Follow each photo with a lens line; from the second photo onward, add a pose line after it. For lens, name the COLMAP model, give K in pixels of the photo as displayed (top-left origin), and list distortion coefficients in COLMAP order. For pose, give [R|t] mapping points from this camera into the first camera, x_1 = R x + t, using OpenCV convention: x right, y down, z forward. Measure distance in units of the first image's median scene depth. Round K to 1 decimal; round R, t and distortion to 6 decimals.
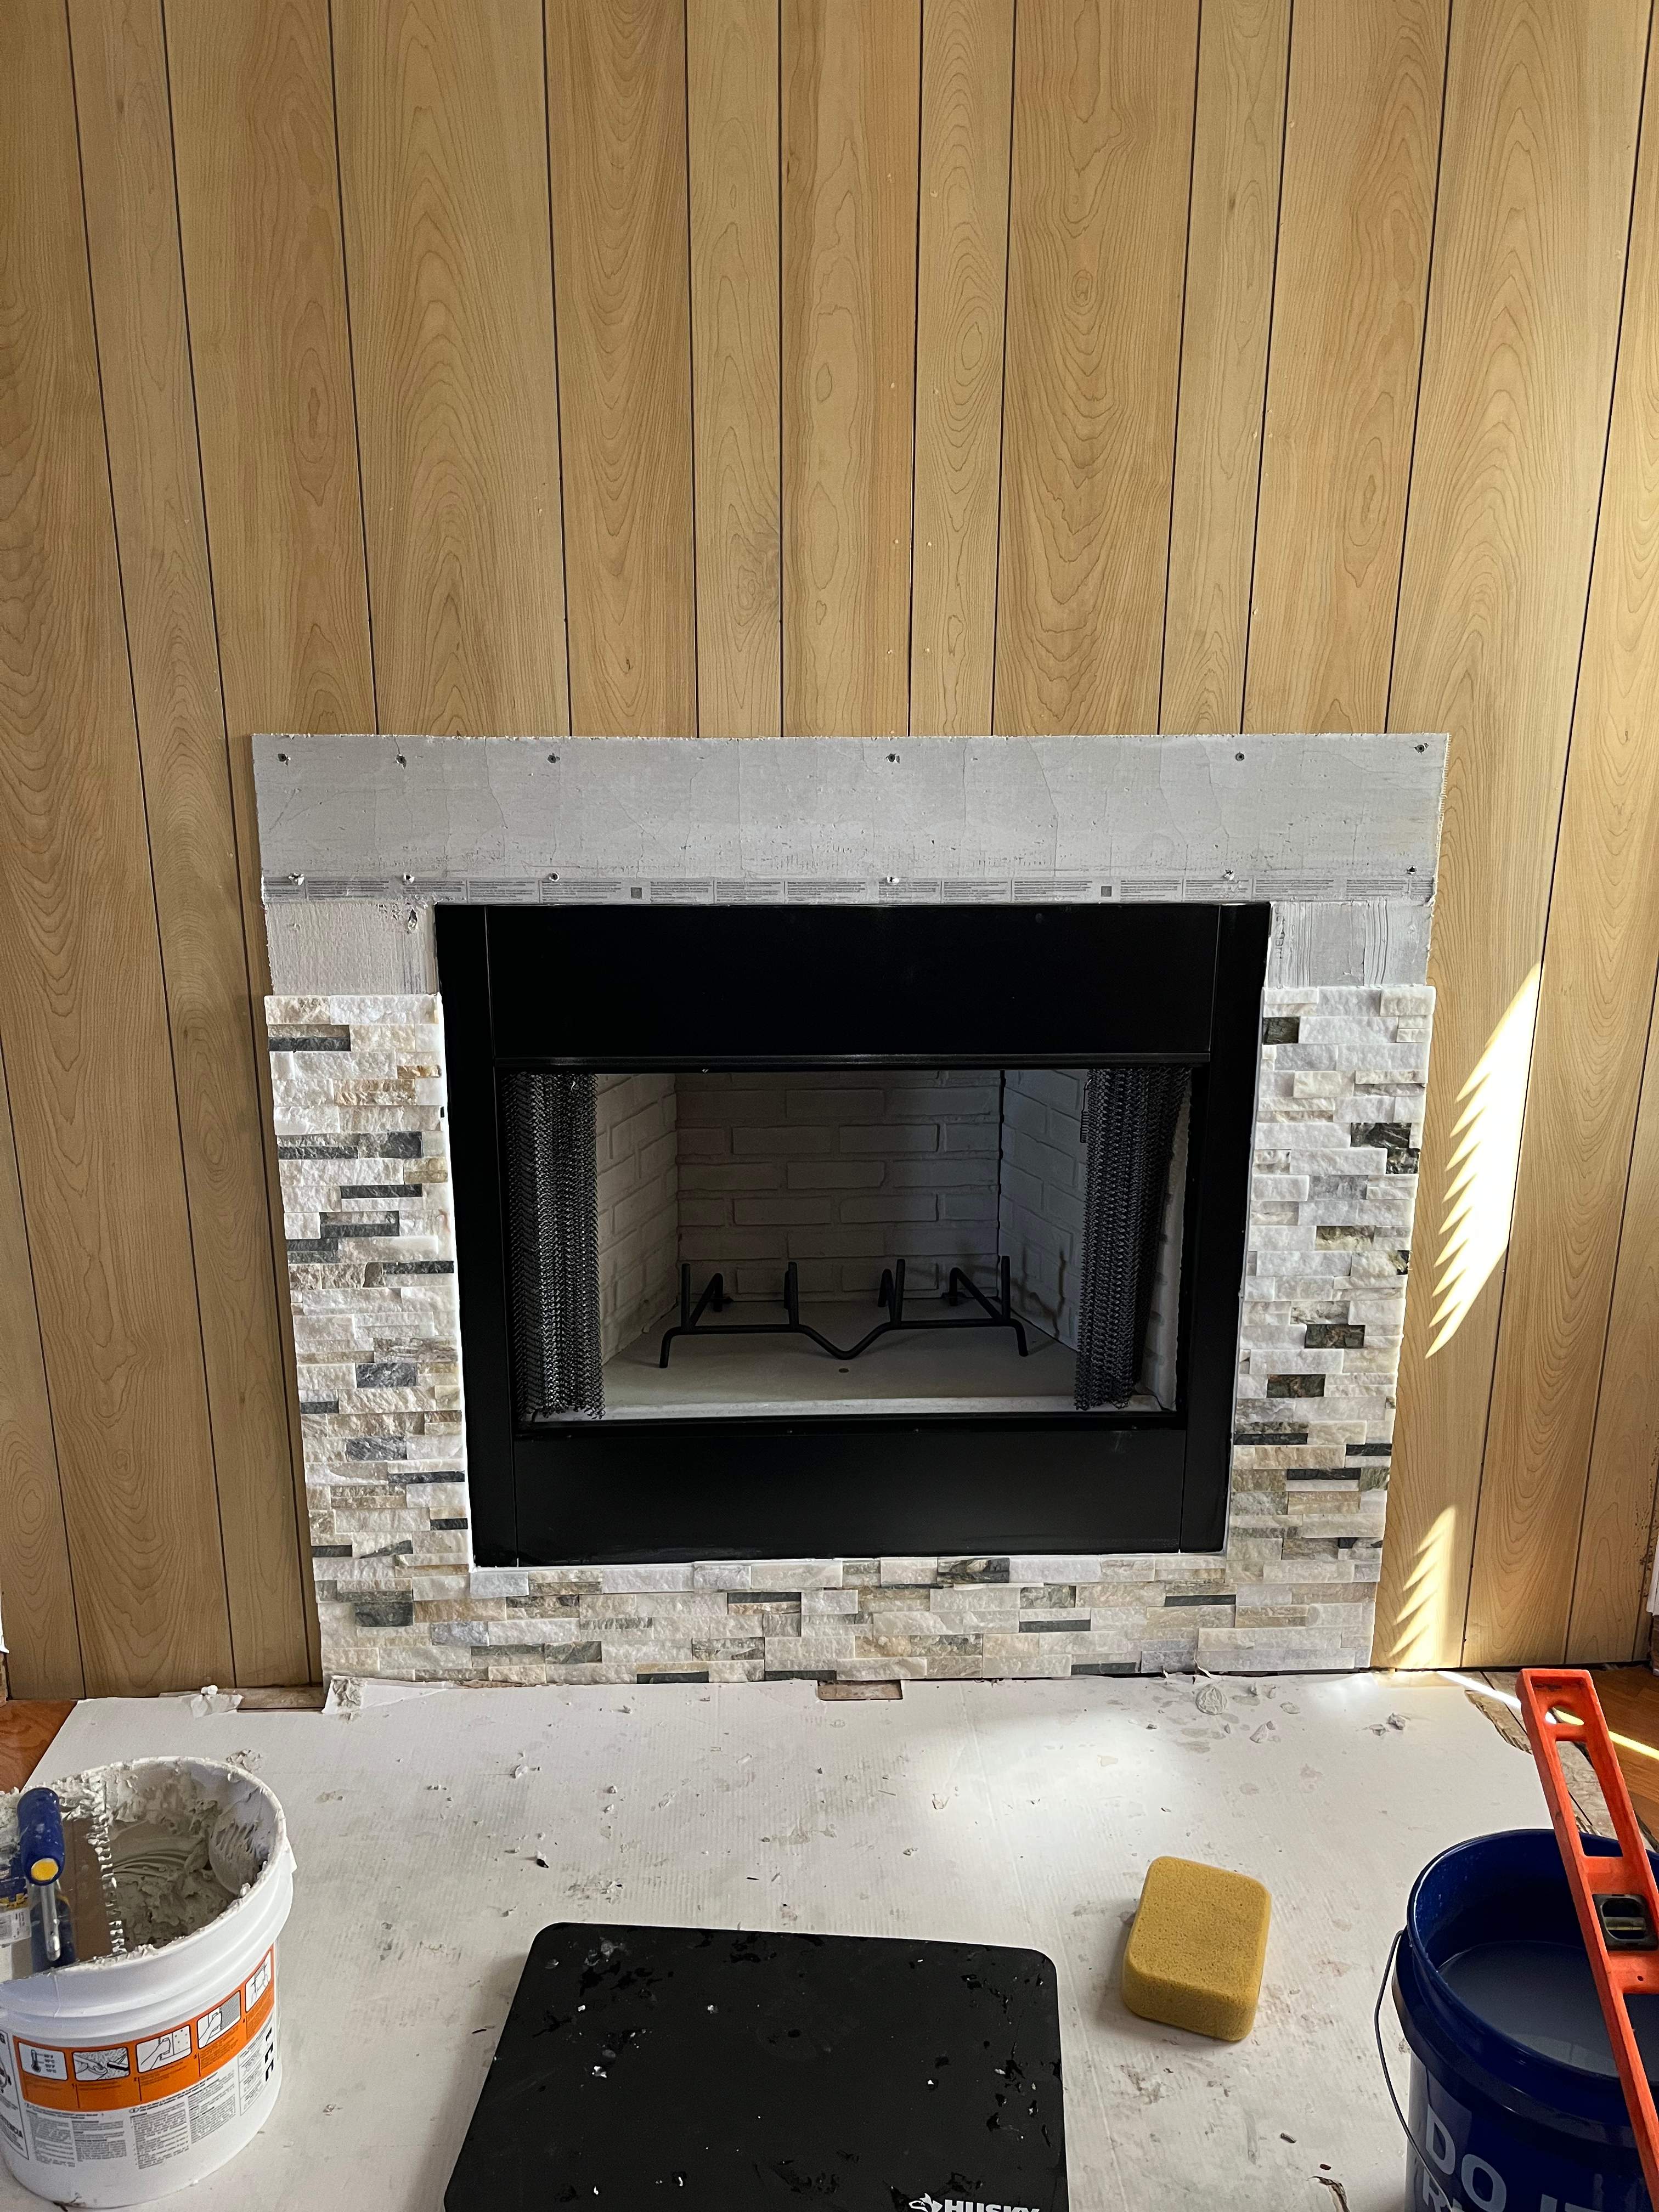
lens RADIAL K [[1681.8, 0, 835.5], [0, 1681.8, 1102.7], [0, 0, 1]] dist [0.057783, -0.082846]
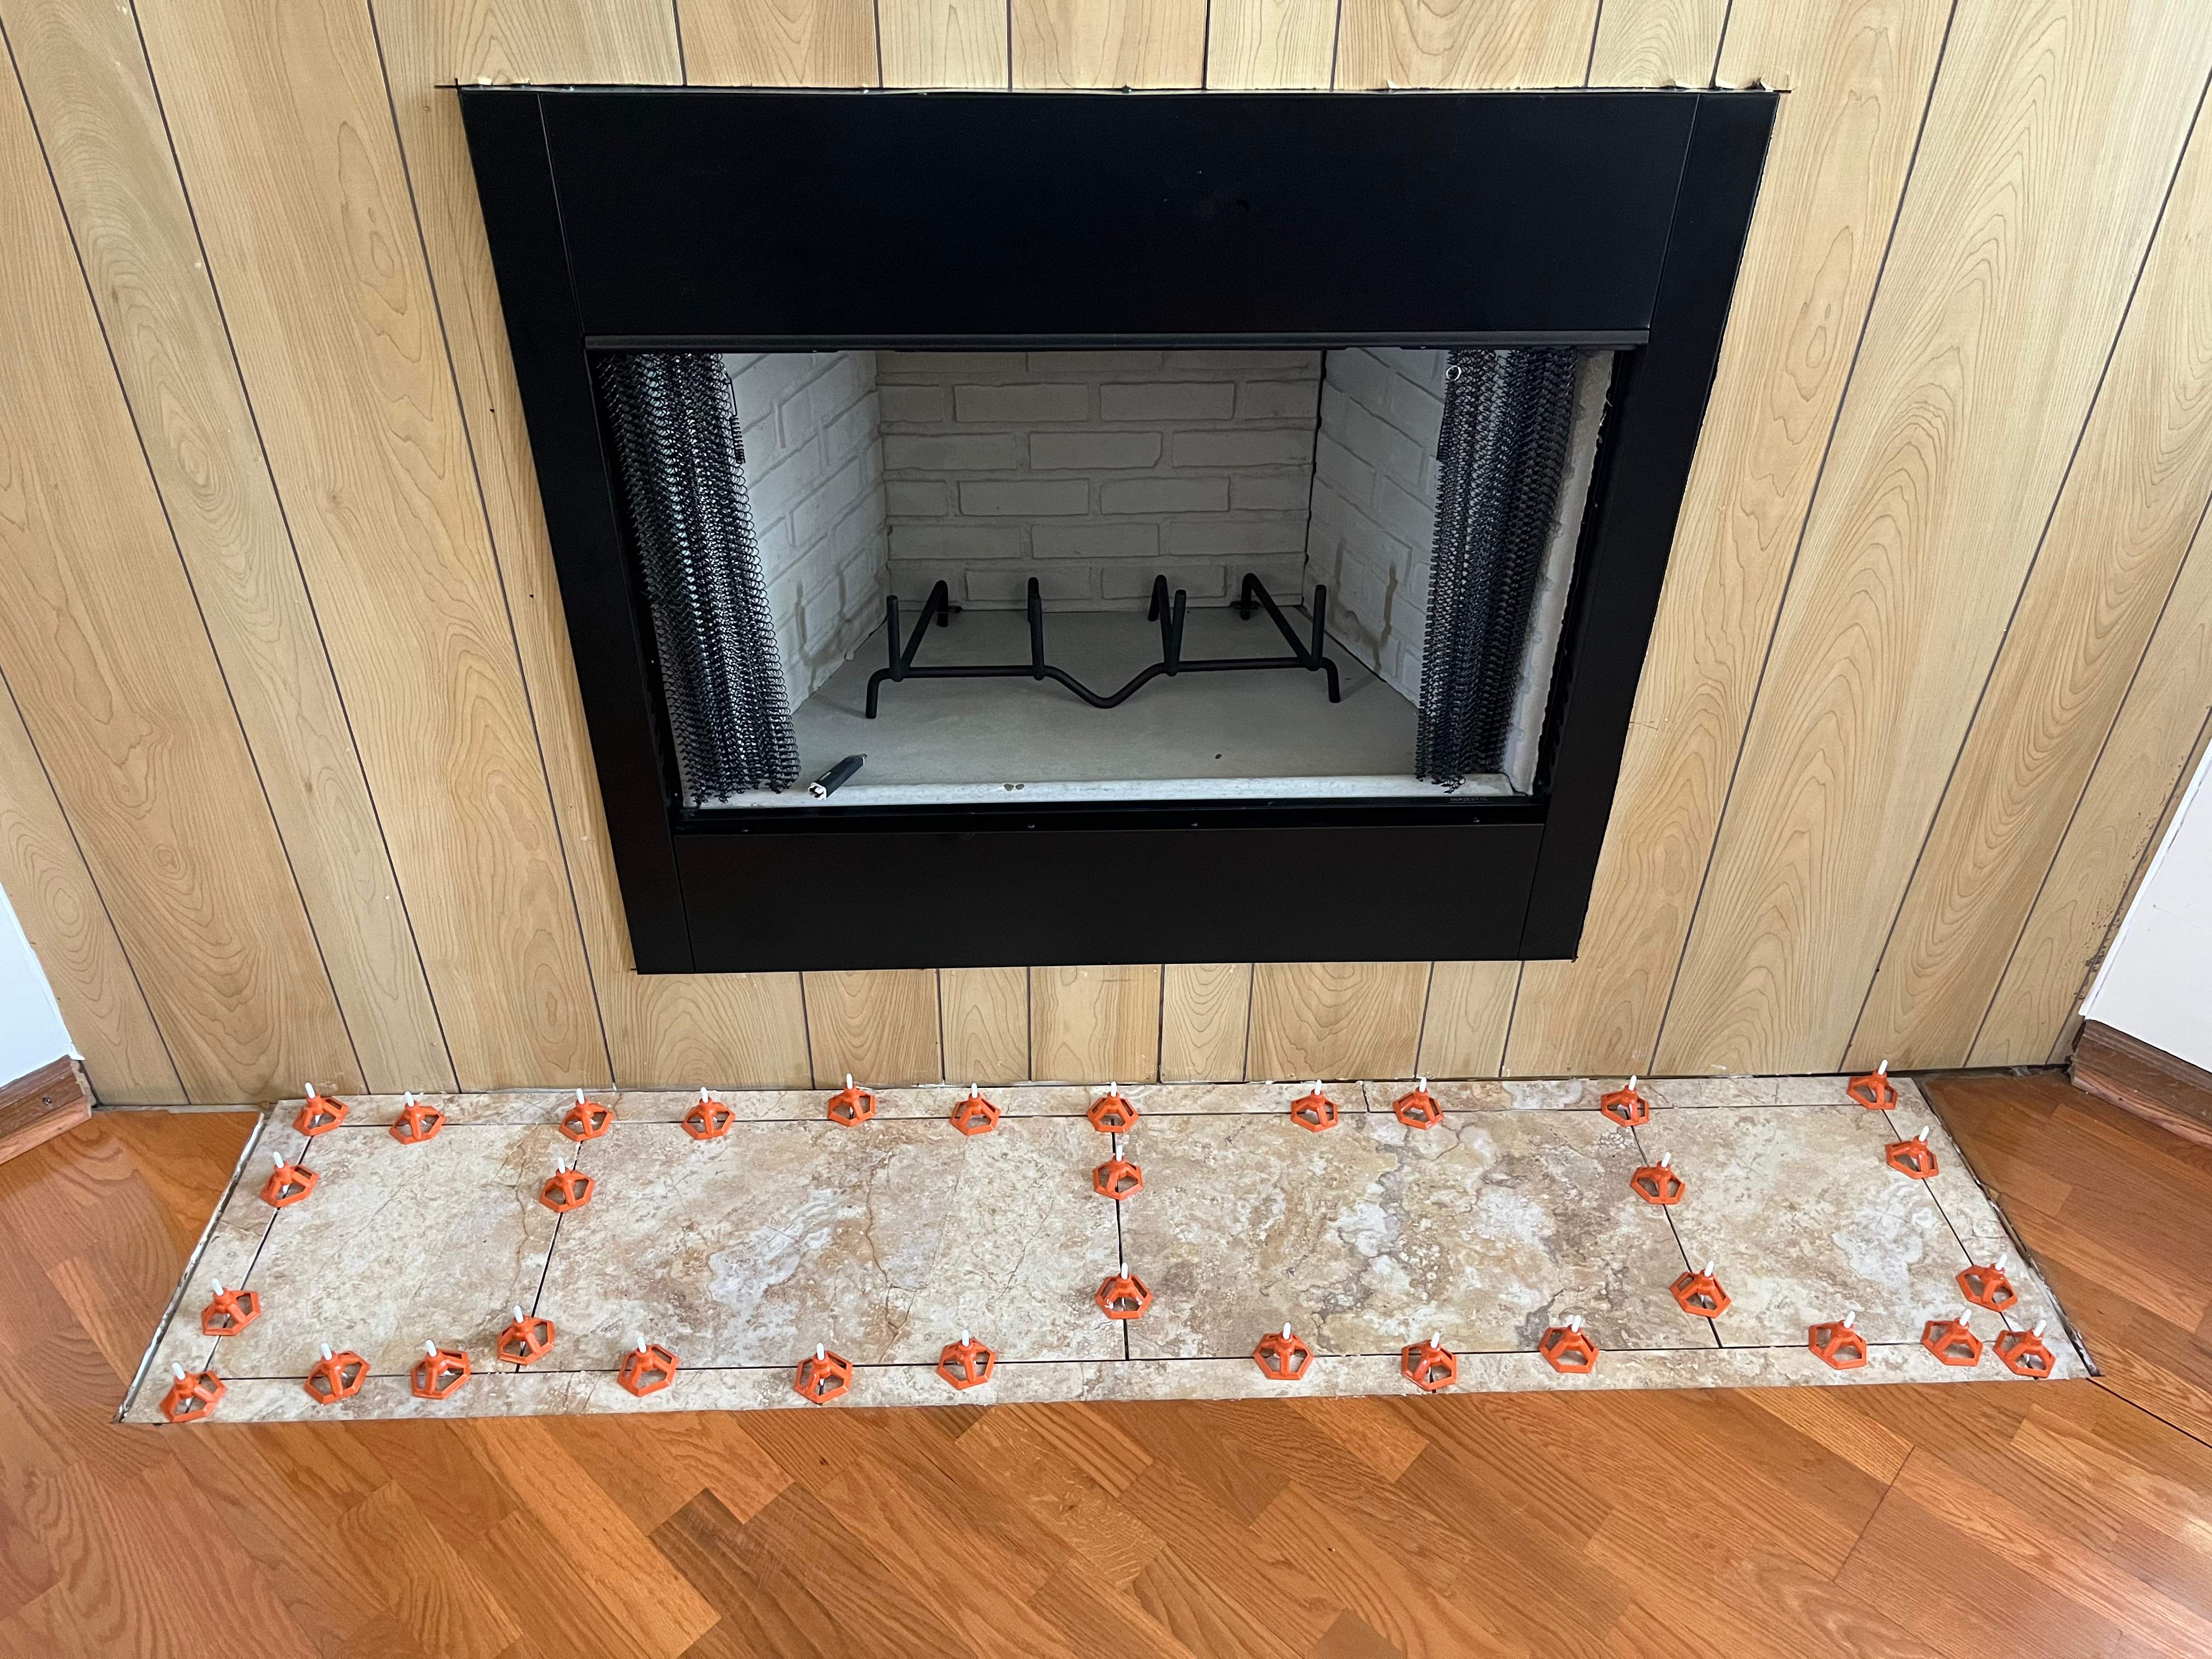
lens RADIAL K [[1681.8, 0, 1094.6], [0, 1681.8, 828.7], [0, 0, 1]] dist [0.057783, -0.082846]
pose [[0.999963, 0.008160, -0.002609, 0.004179], [-0.006662, 0.932141, 0.362033, -0.088452], [0.005386, -0.362002, 0.932162, 0.300292]]
